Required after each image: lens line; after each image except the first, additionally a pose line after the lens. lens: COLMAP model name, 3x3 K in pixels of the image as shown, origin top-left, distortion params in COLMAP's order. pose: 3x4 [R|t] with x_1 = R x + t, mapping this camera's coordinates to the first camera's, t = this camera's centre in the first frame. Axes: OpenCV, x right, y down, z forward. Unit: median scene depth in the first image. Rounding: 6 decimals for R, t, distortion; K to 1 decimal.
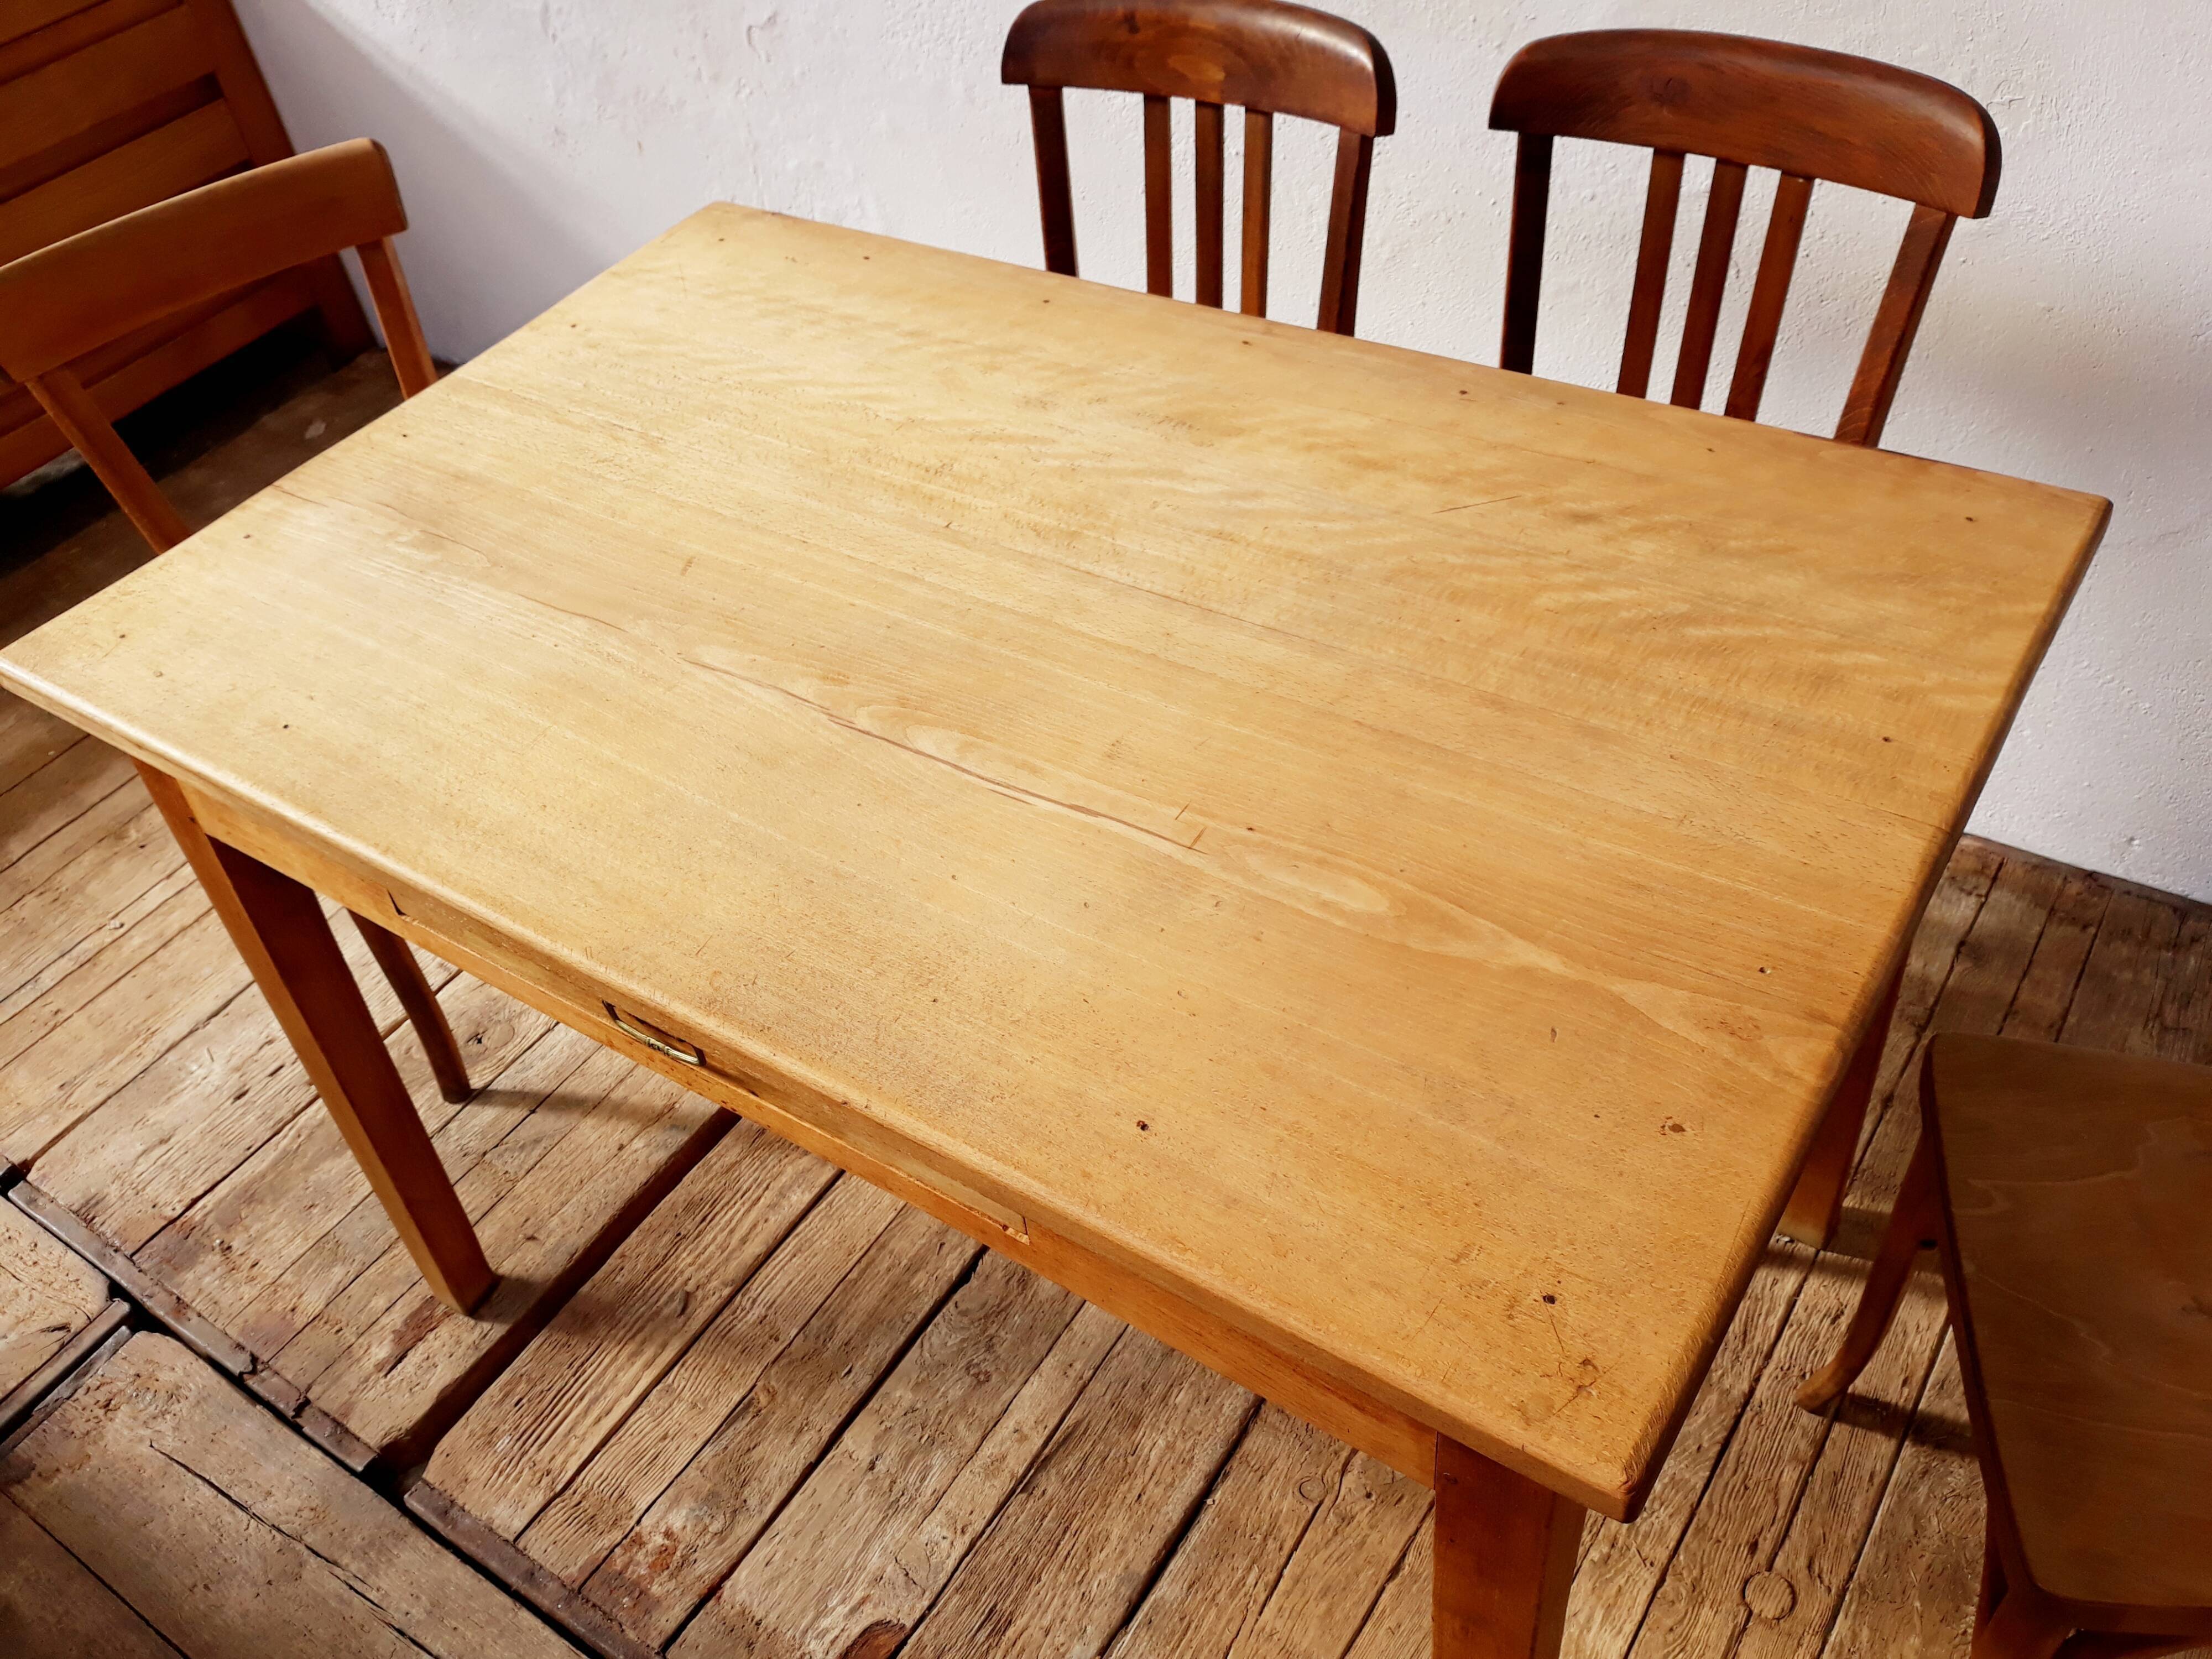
lens RADIAL K [[1843.5, 0, 1083.9], [0, 1843.5, 845.3], [0, 0, 1]] dist [-0.007301, -0.039334]
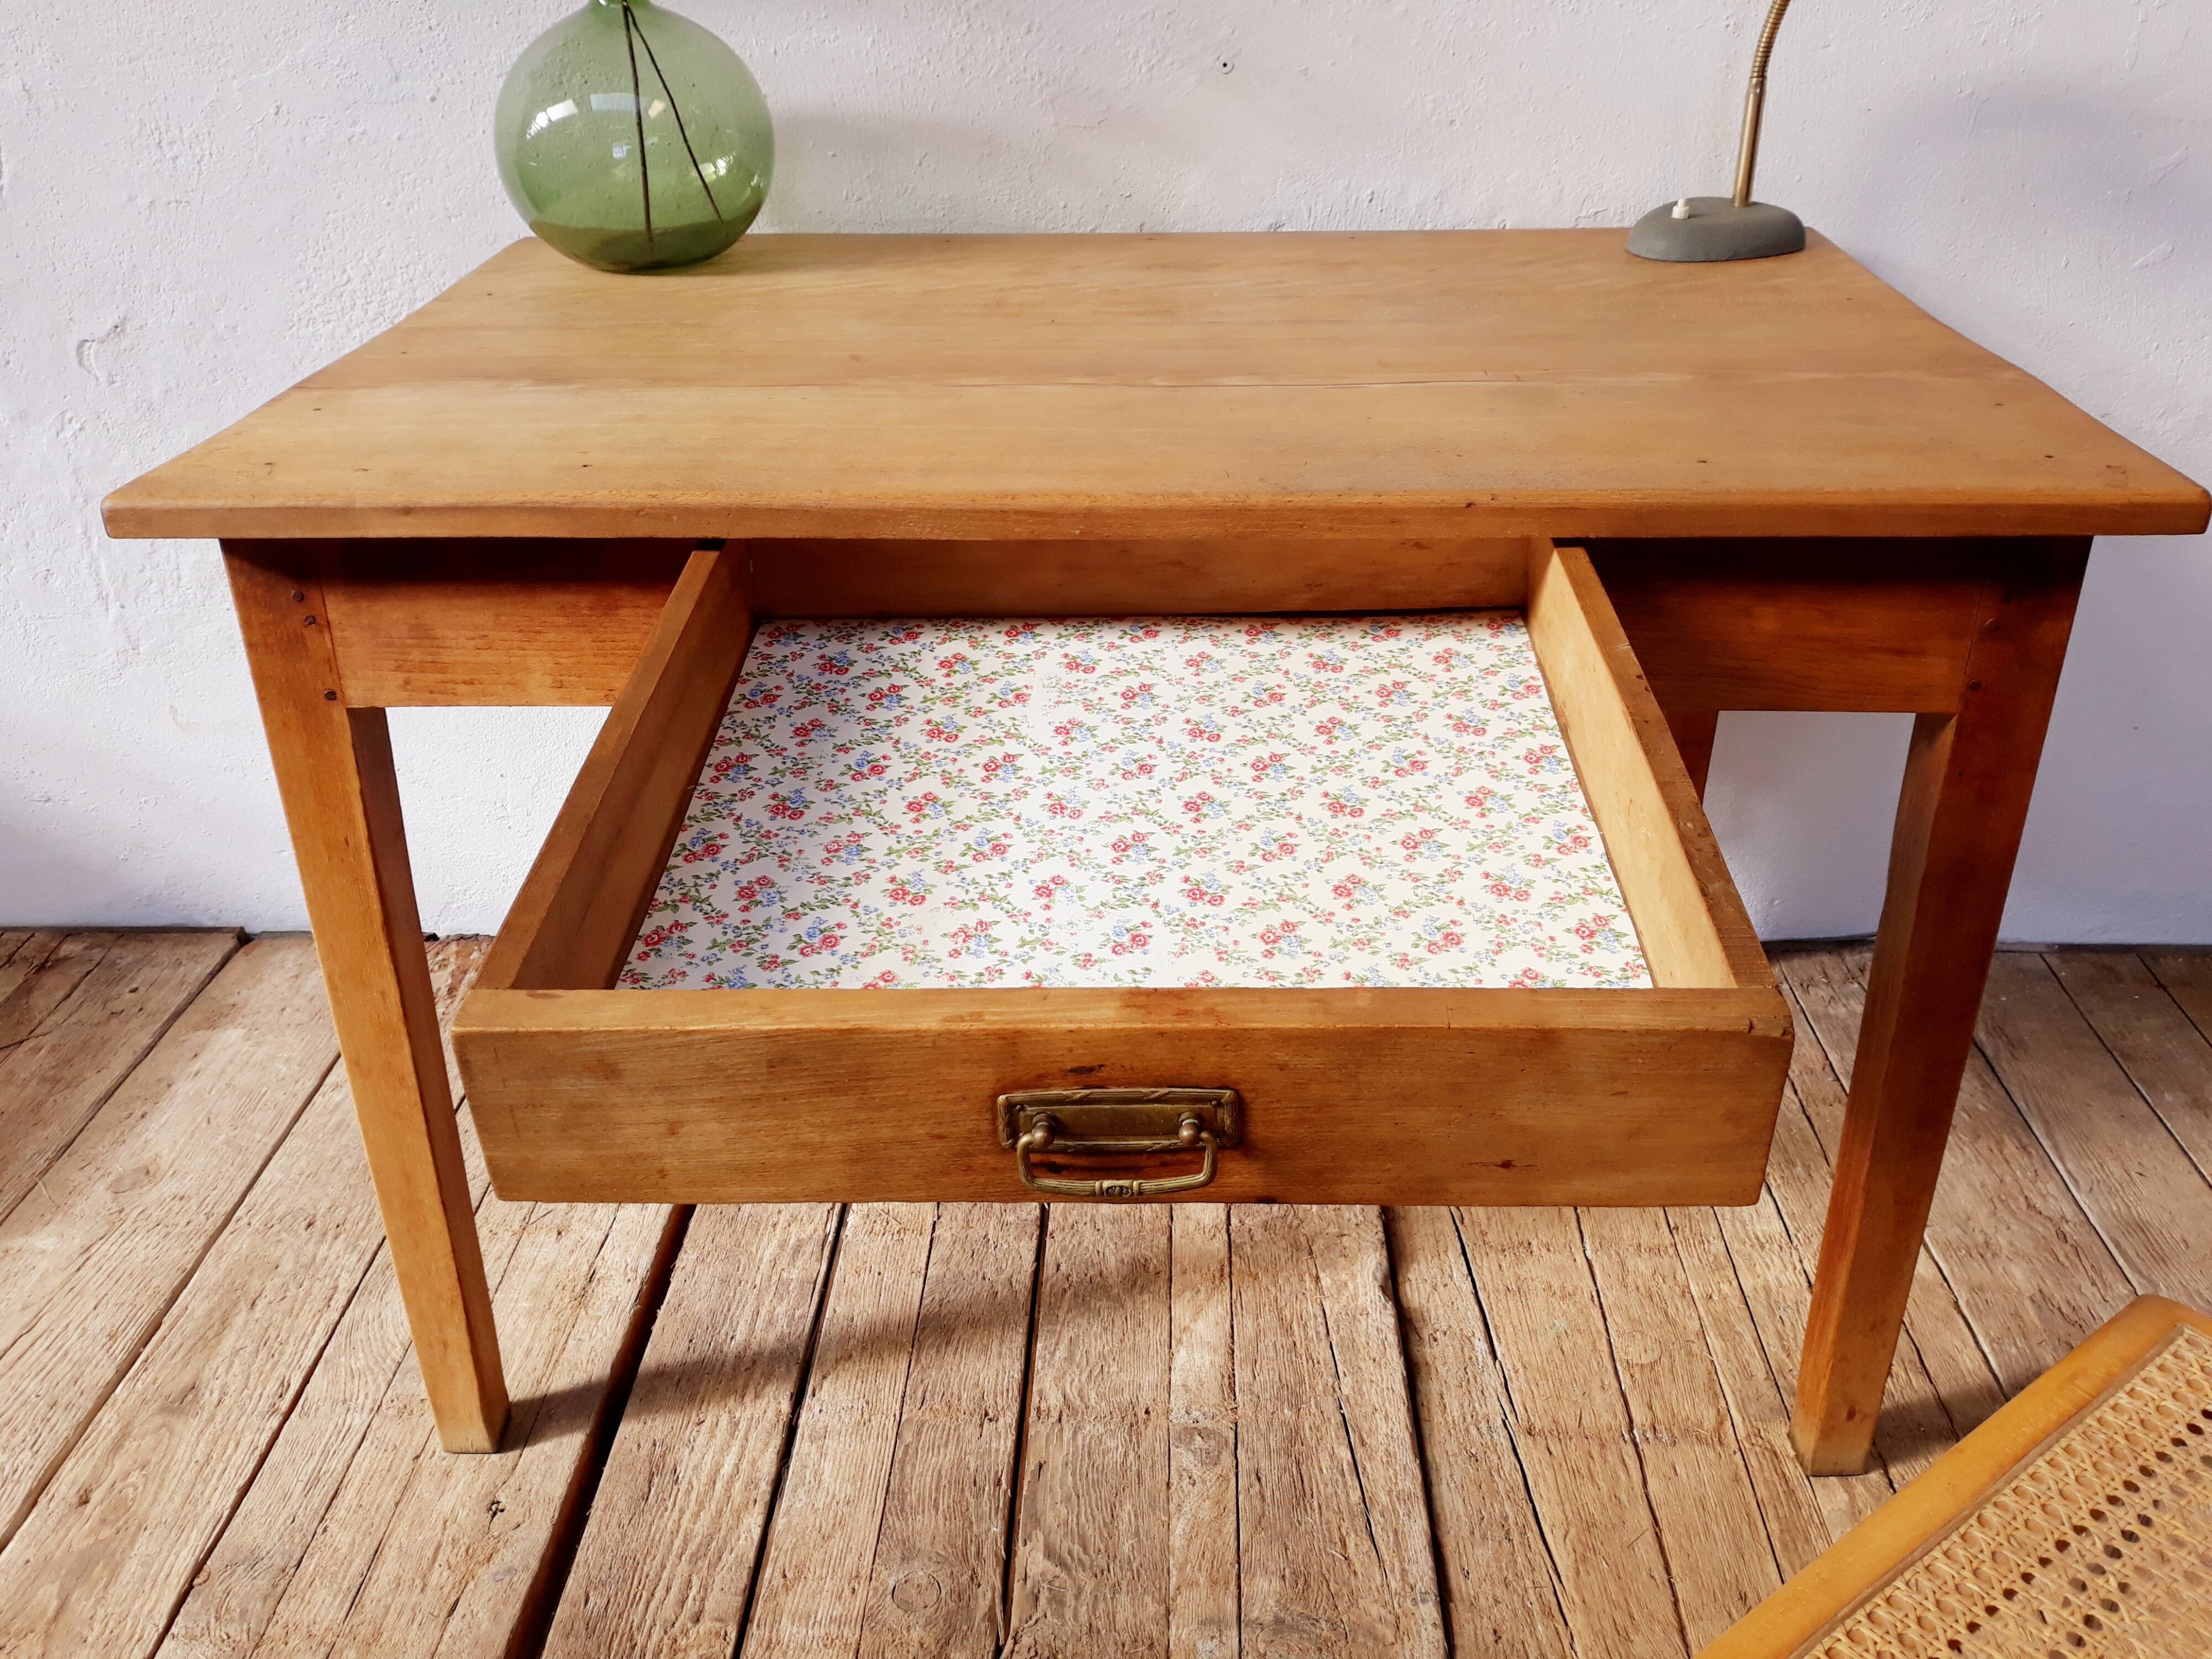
lens RADIAL K [[1843.5, 0, 1096.1], [0, 1843.5, 835.0], [0, 0, 1]] dist [-0.007301, -0.039334]
pose [[0.848756, -0.162966, 0.503047, -0.561498], [0.302619, 0.929833, -0.209362, 0.300642], [-0.433630, 0.329929, 0.838517, 0.132067]]
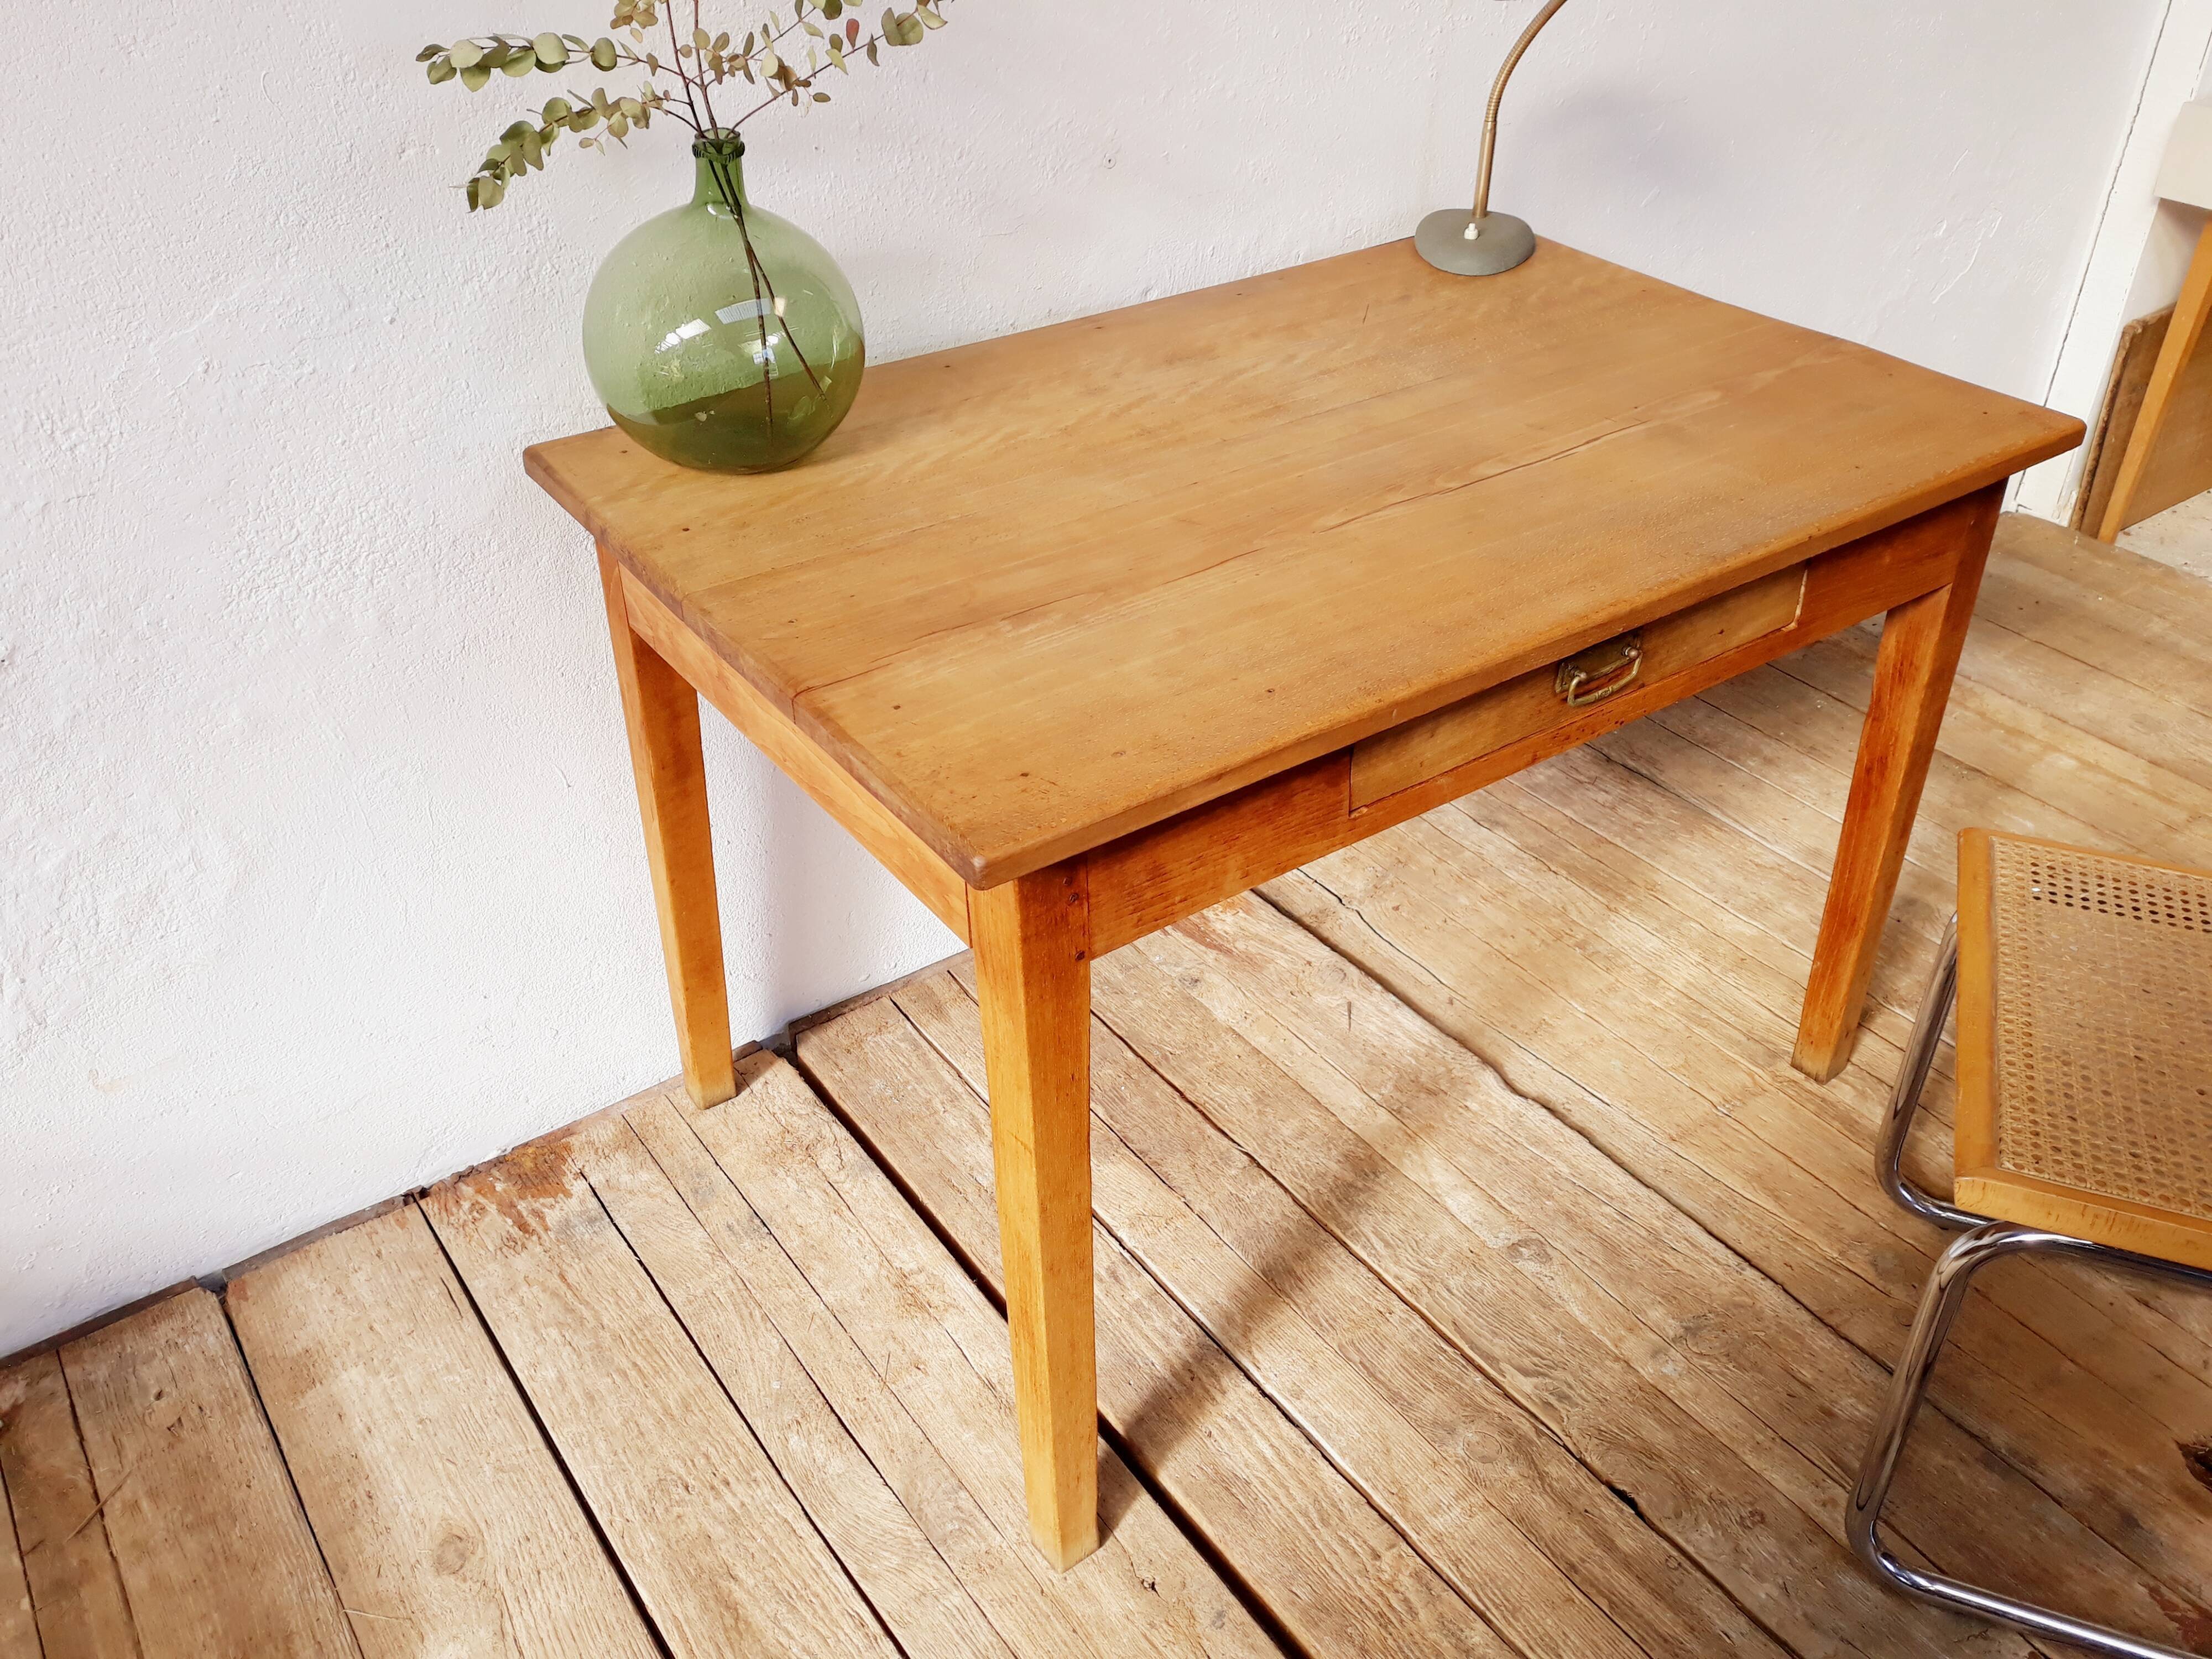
lens RADIAL K [[1843.5, 0, 1085.3], [0, 1843.5, 839.9], [0, 0, 1]] dist [-0.007301, -0.039334]
pose [[0.349107, -0.437759, 0.828548, -1.105774], [0.617433, 0.772569, 0.148028, -0.176400], [-0.704912, 0.459896, 0.539996, 0.421407]]
